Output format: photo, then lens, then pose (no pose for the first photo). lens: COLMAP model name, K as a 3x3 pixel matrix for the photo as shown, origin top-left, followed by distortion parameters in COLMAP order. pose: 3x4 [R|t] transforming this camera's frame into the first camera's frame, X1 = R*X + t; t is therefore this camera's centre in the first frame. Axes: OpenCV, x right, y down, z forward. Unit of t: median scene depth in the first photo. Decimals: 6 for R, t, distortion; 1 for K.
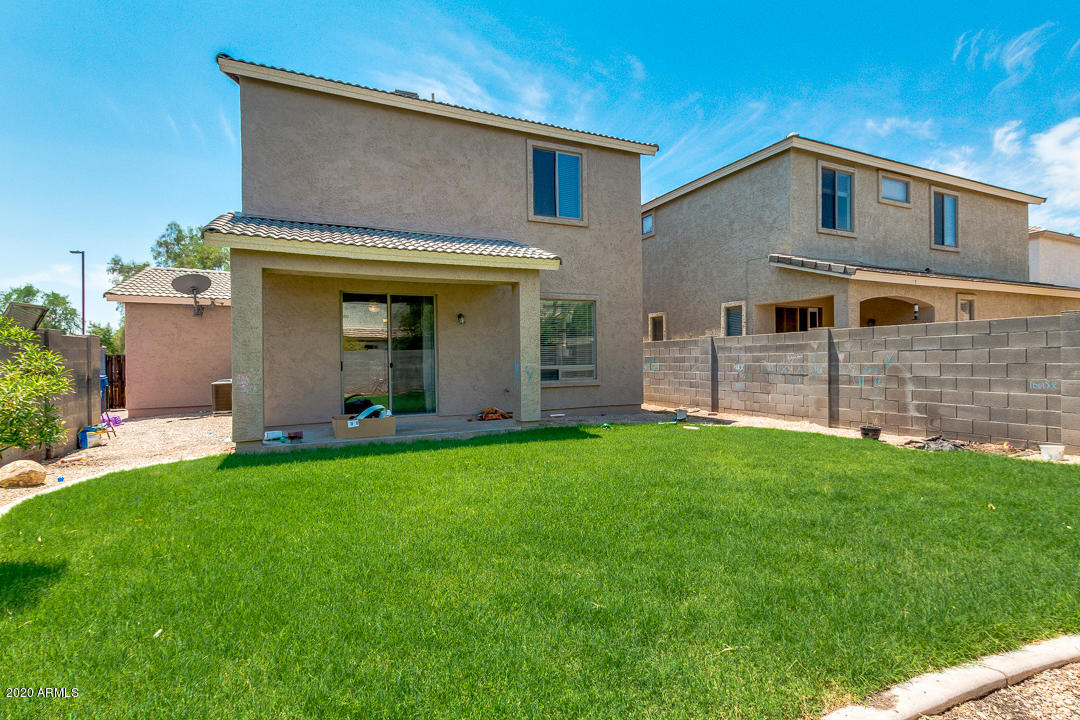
lens RADIAL K [[475.1, 0, 540.0], [0, 475.1, 360.0], [0, 0, 1]] dist [-0.010571, -0.000084]
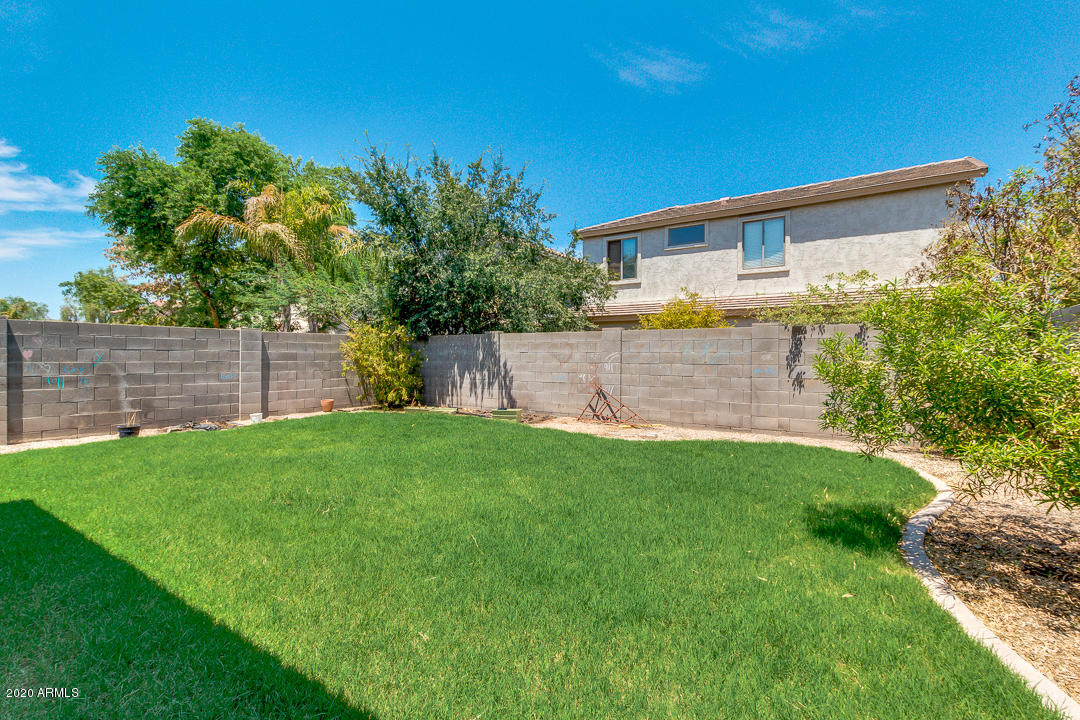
lens RADIAL K [[475.1, 0, 540.0], [0, 475.1, 360.0], [0, 0, 1]] dist [-0.010571, -0.000084]
pose [[-0.485795, 0.005420, 0.874056, -0.566961], [0.000817, 0.999983, -0.005747, 0.009668], [-0.874072, -0.002078, -0.485791, 0.707157]]
